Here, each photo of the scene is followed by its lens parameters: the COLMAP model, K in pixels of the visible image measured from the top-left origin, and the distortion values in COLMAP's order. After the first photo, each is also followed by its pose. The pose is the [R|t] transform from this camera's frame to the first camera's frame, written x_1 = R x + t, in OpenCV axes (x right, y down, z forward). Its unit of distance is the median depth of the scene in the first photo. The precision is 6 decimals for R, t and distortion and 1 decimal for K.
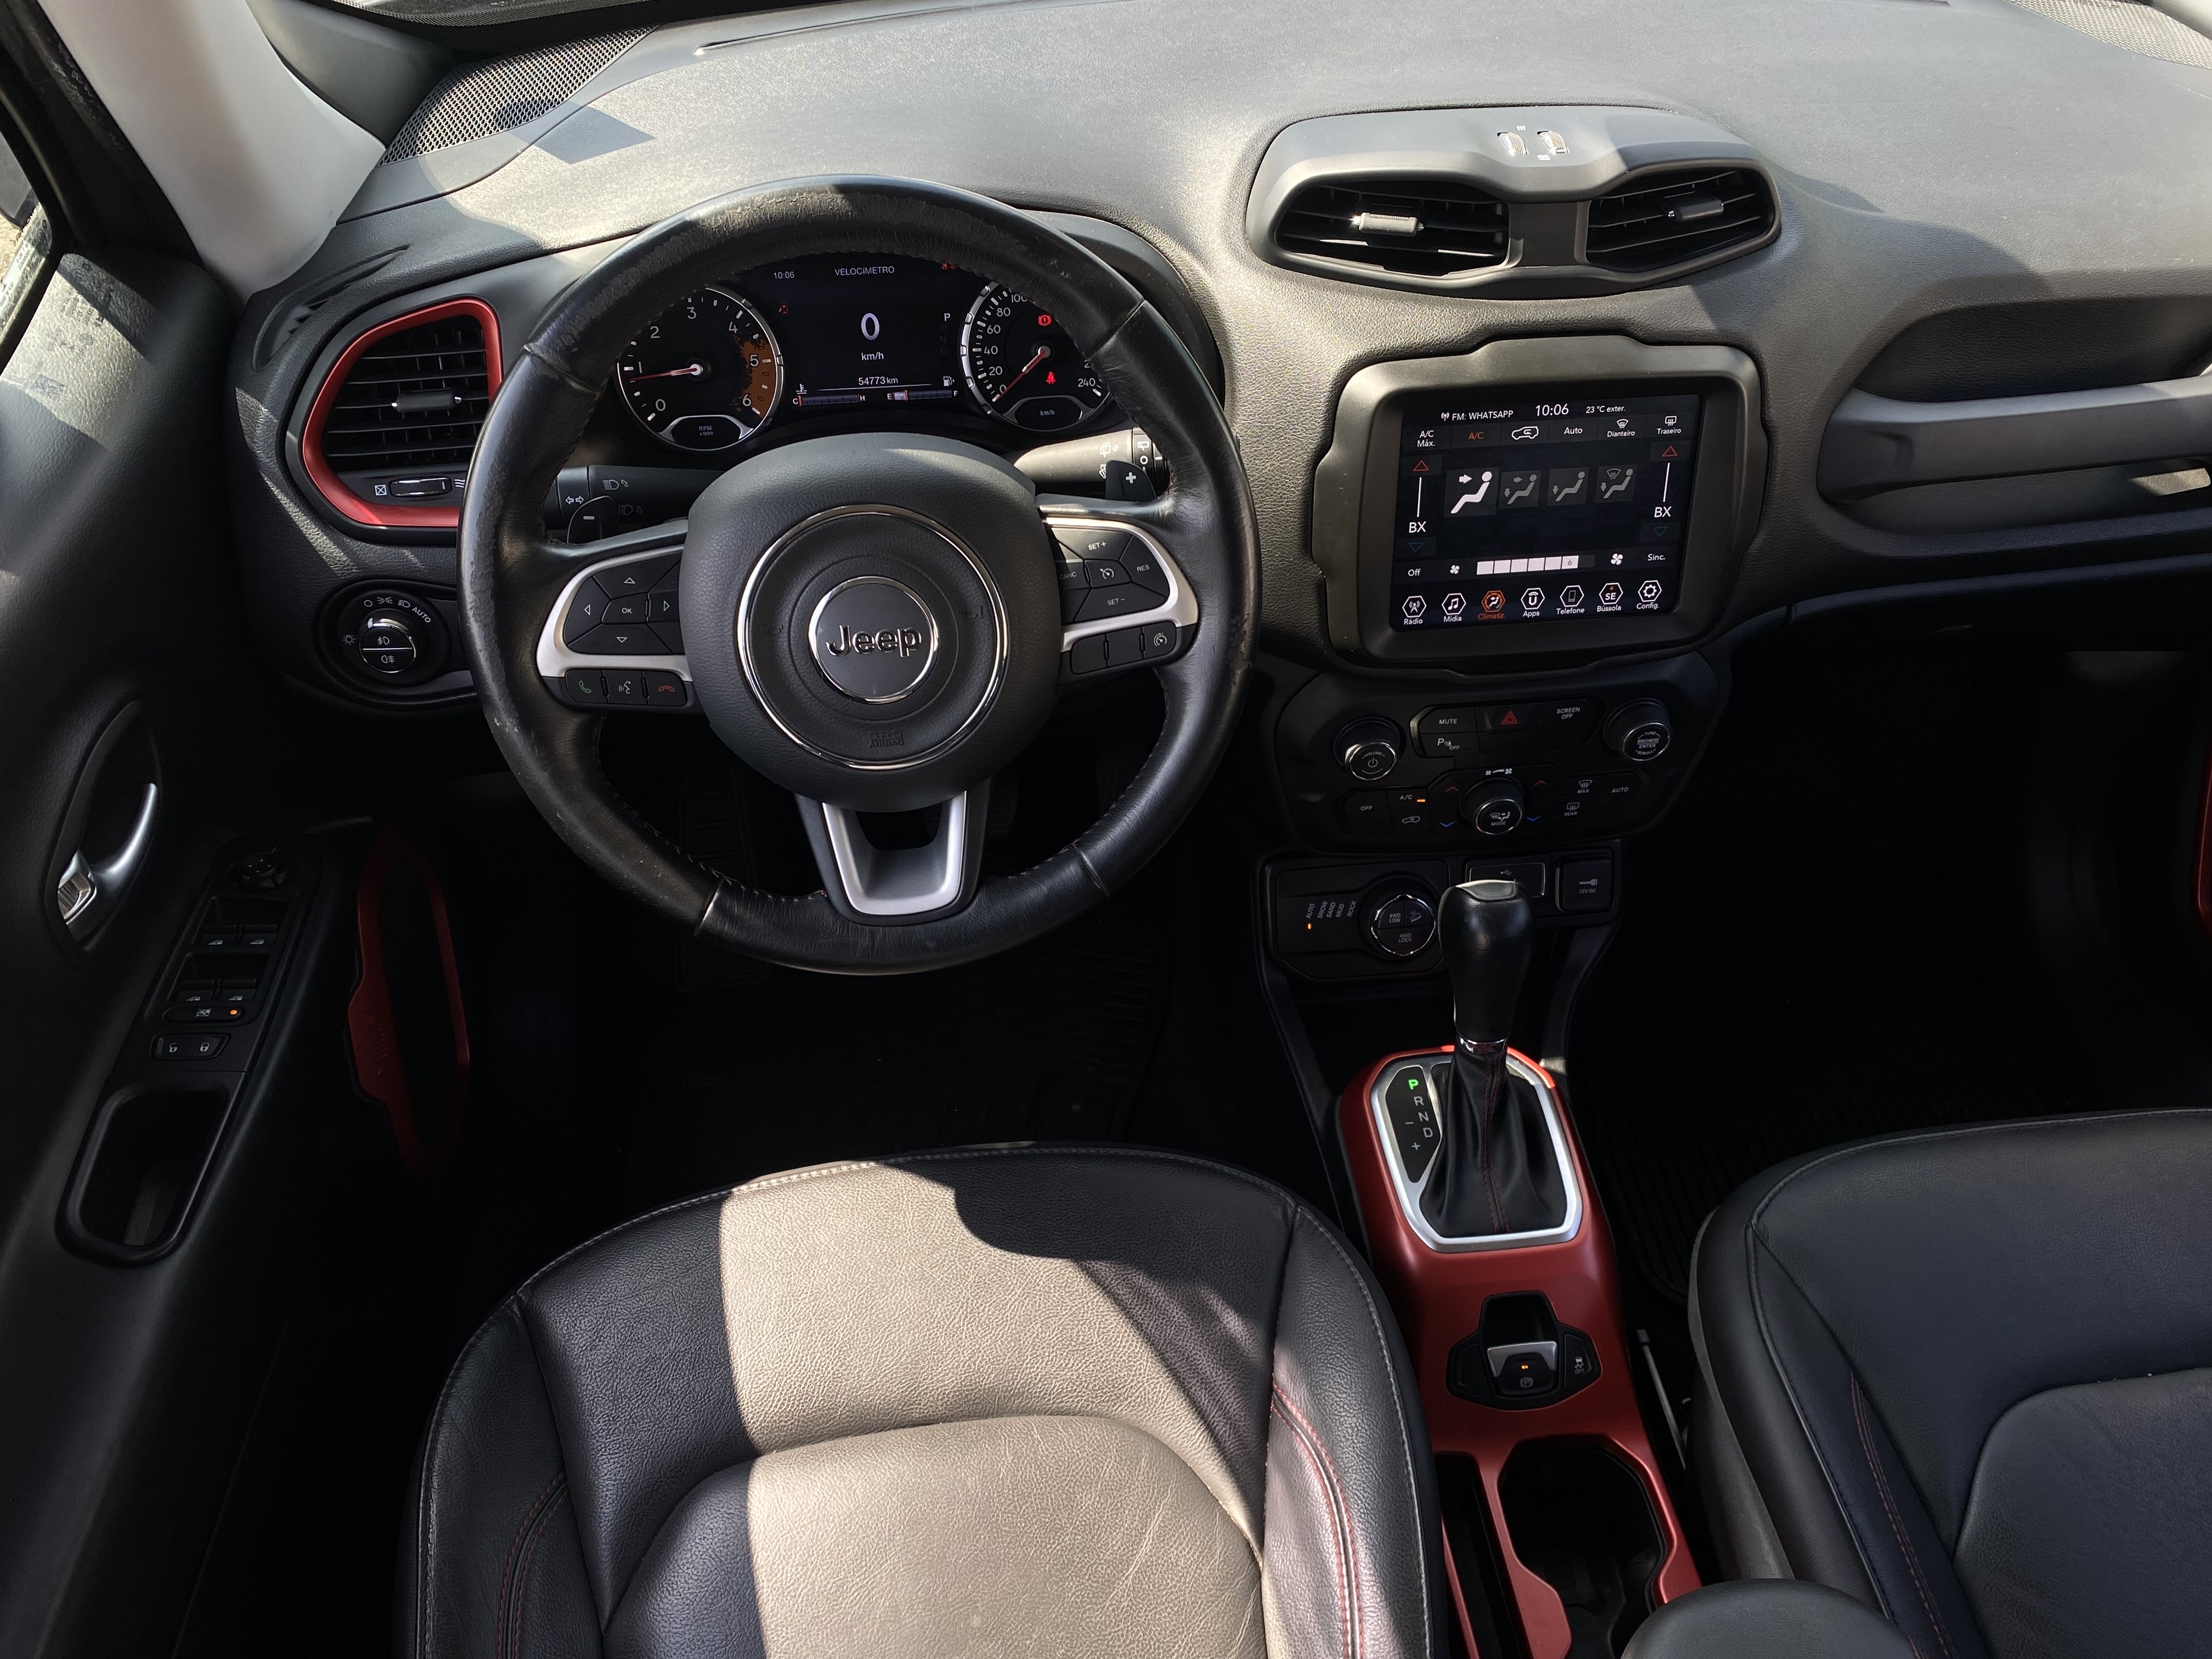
lens RADIAL K [[1689.3, 0, 1110.9], [0, 1689.3, 813.7], [0, 0, 1]] dist [0.143244, -0.359872]
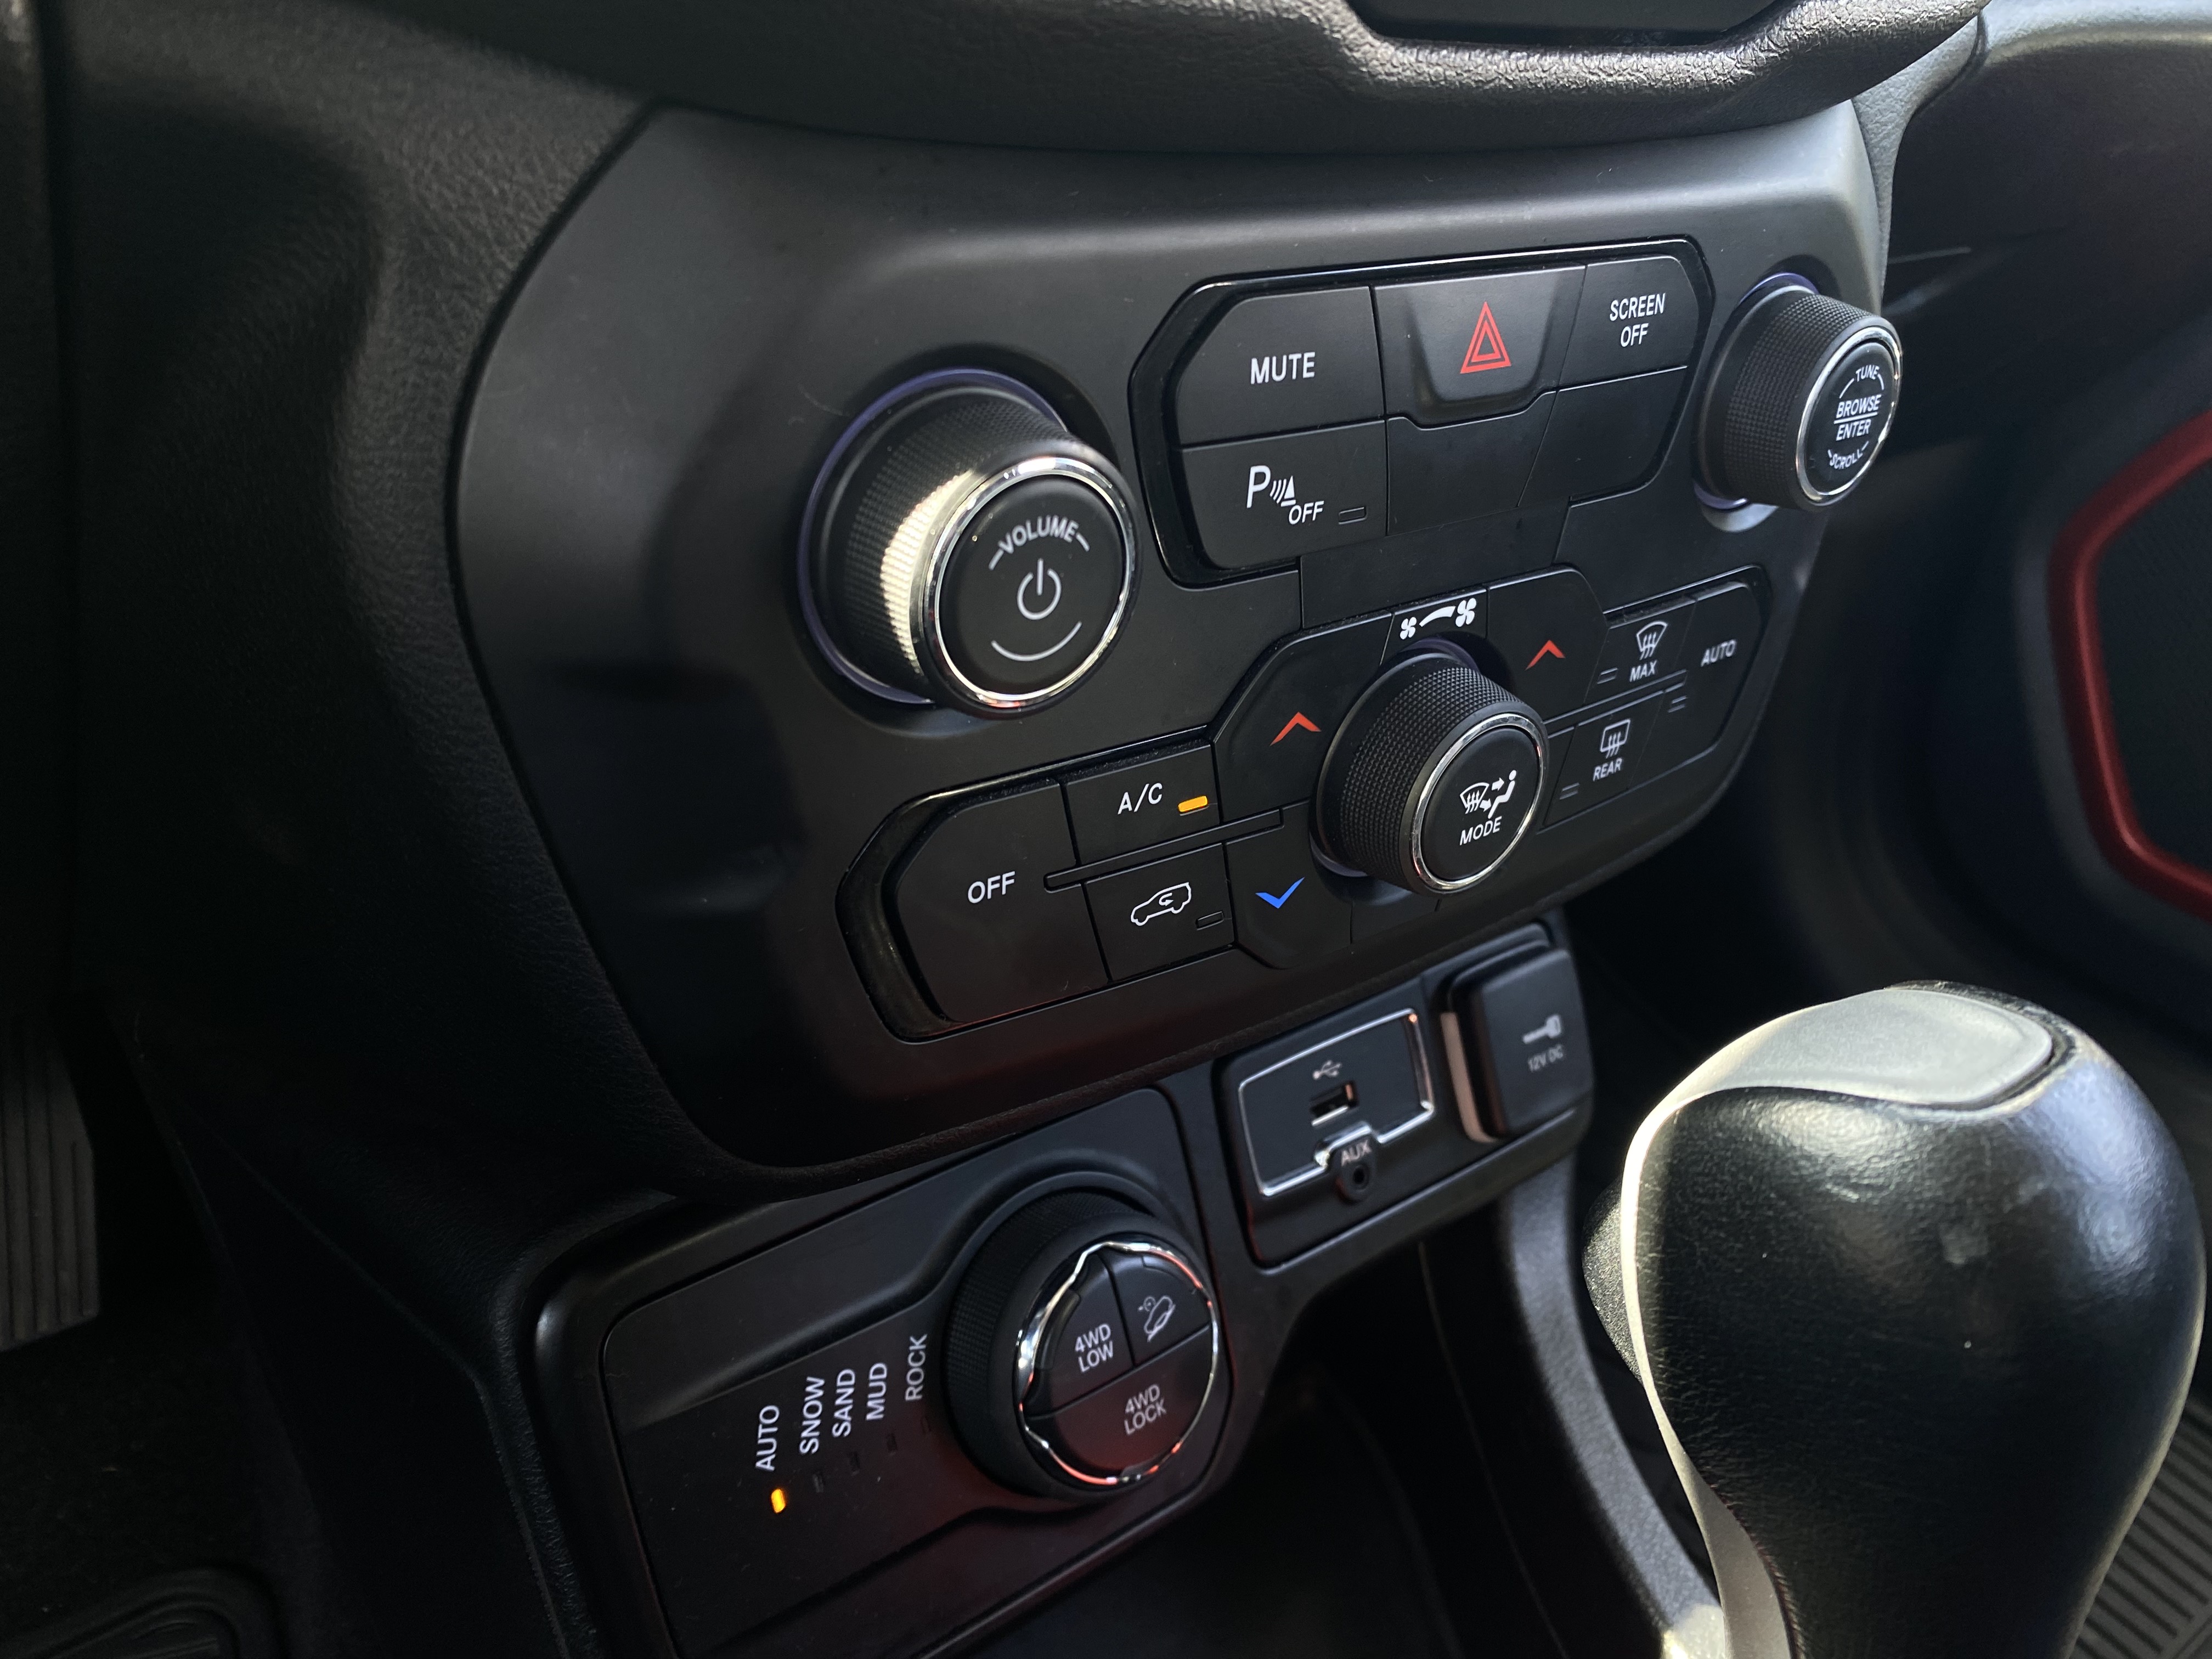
lens RADIAL K [[1767.2, 0, 1115.0], [0, 1767.2, 821.7], [0, 0, 1]] dist [0.101854, -0.426956]
pose [[0.851520, -0.203953, 0.483029, 0.066055], [0.289207, 0.951128, -0.108233, 0.018405], [-0.437348, 0.231858, 0.868889, 0.879545]]
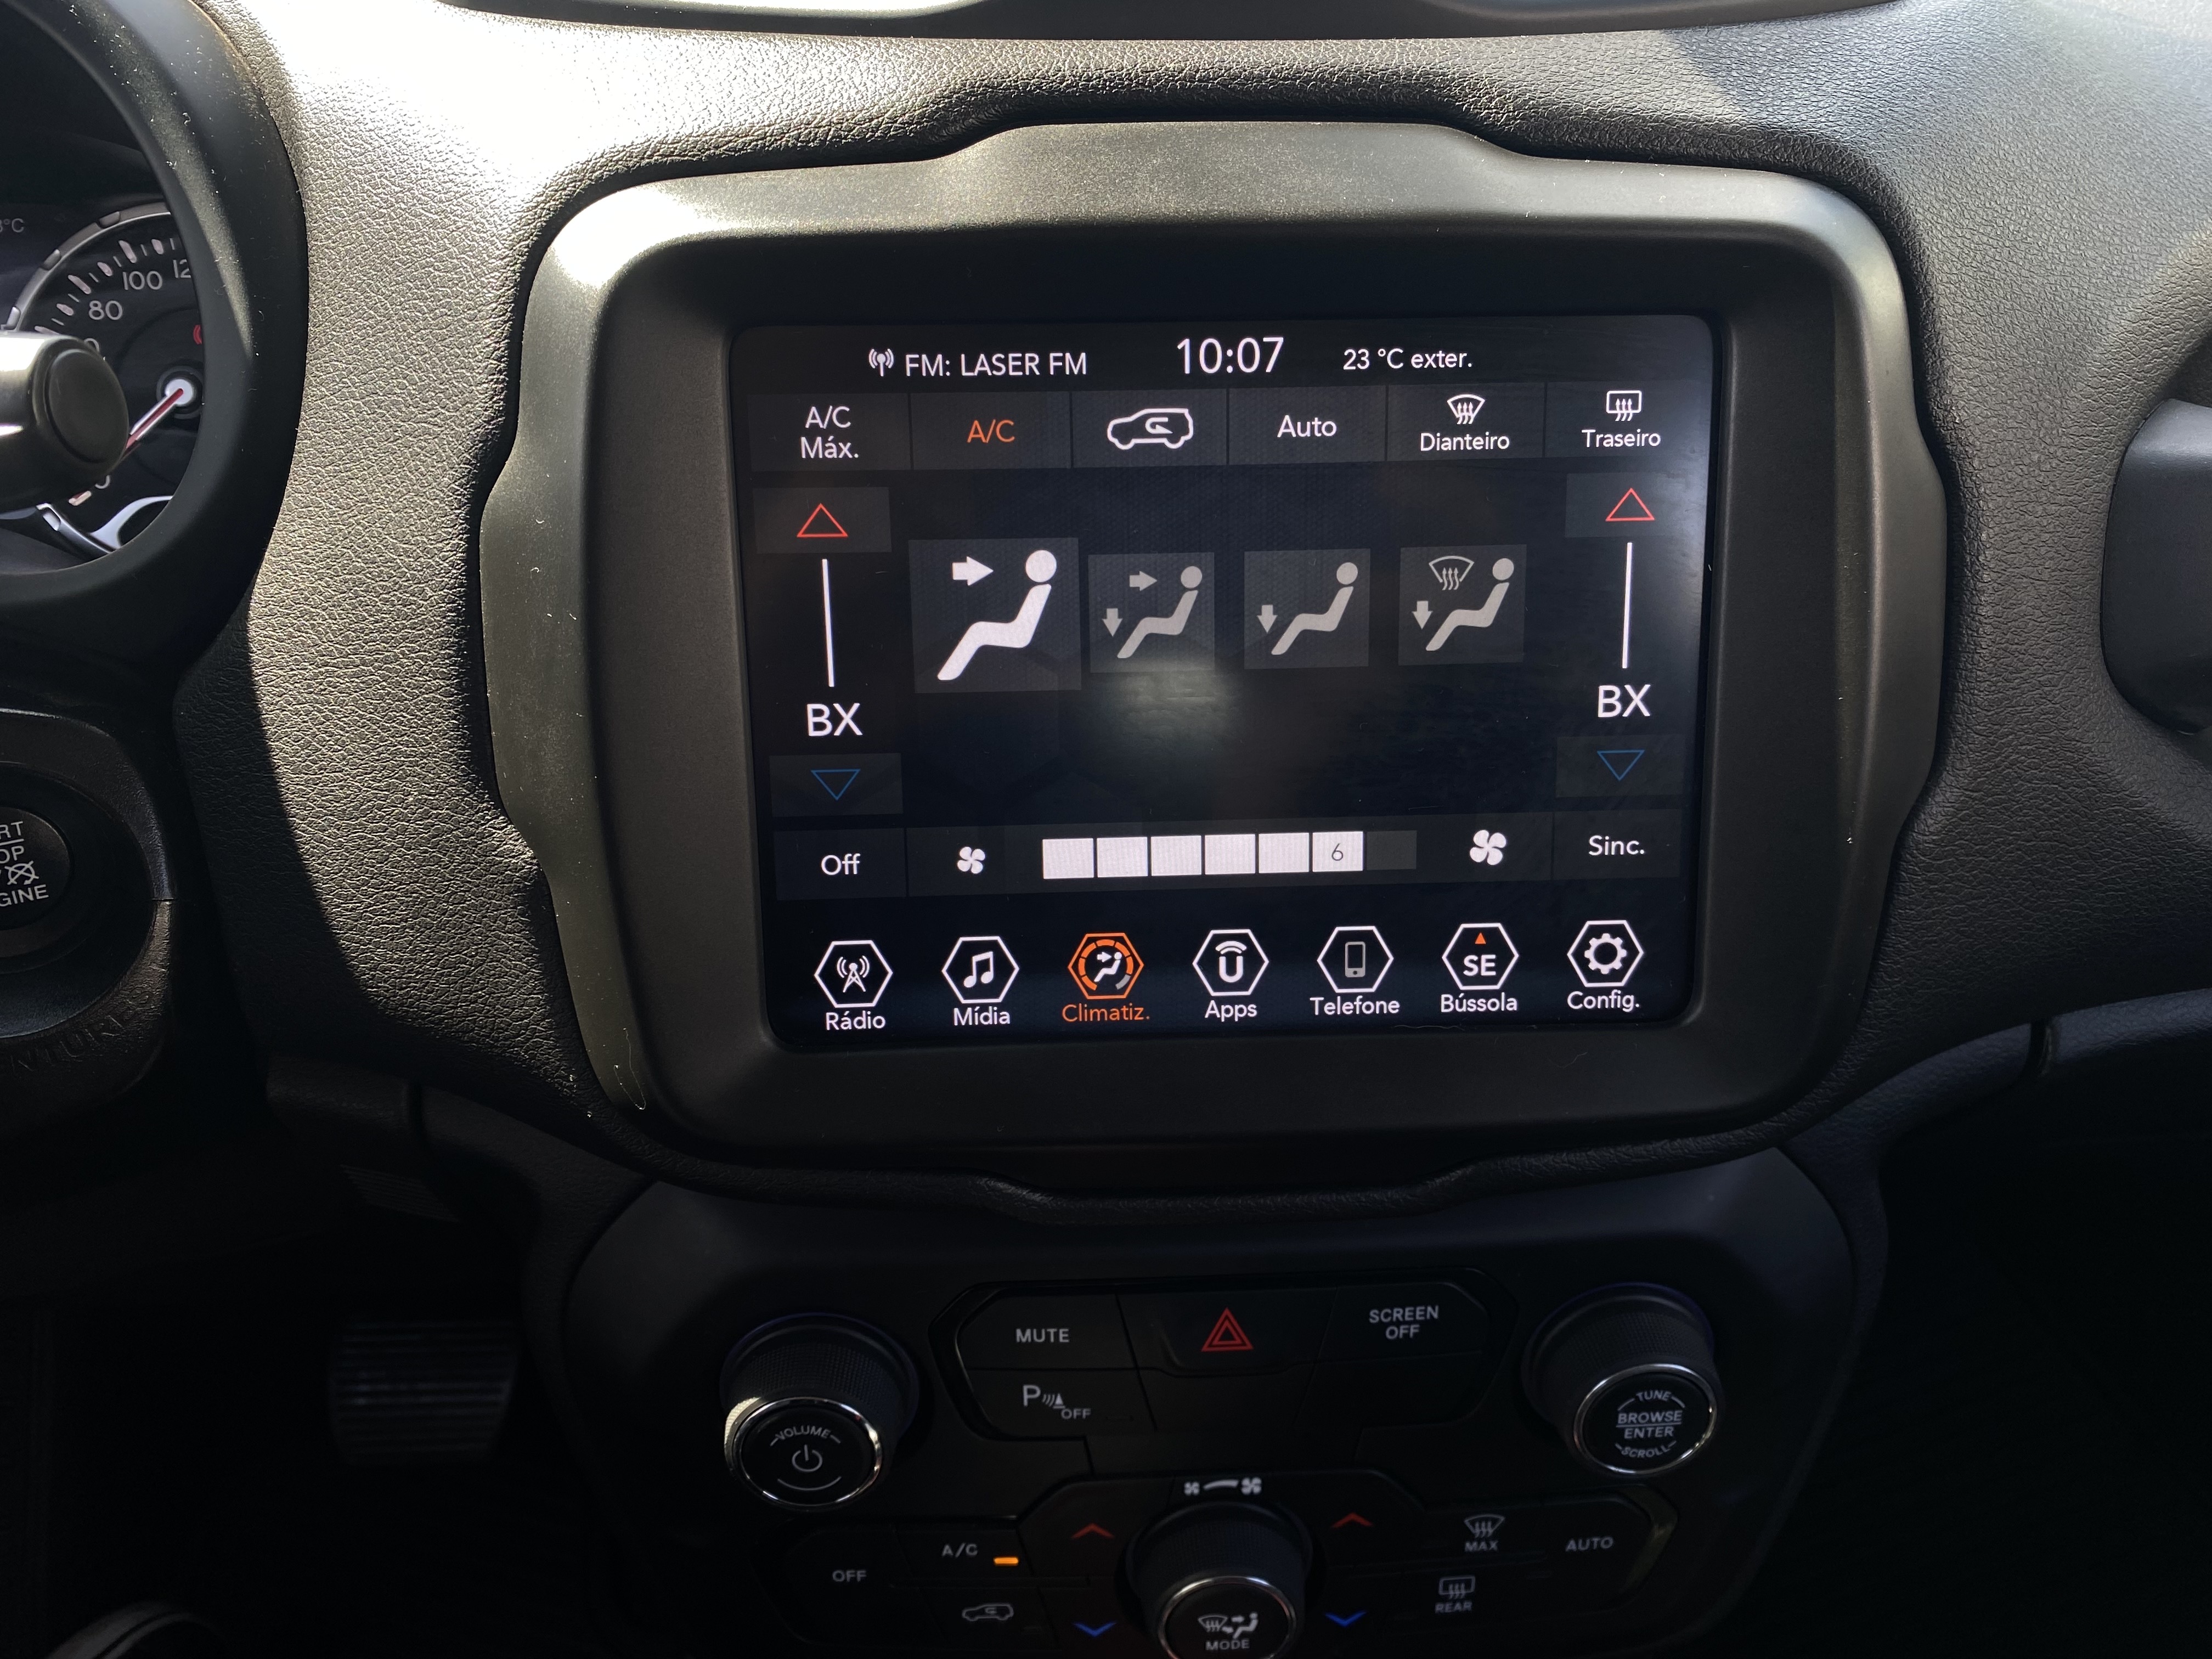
lens RADIAL K [[1689.3, 0, 1110.9], [0, 1689.3, 813.7], [0, 0, 1]] dist [0.143244, -0.359872]
pose [[0.997501, 0.017674, -0.068402, 0.247150], [-0.035372, 0.963047, -0.267001, -0.067774], [0.061155, 0.268753, 0.961266, 0.688102]]
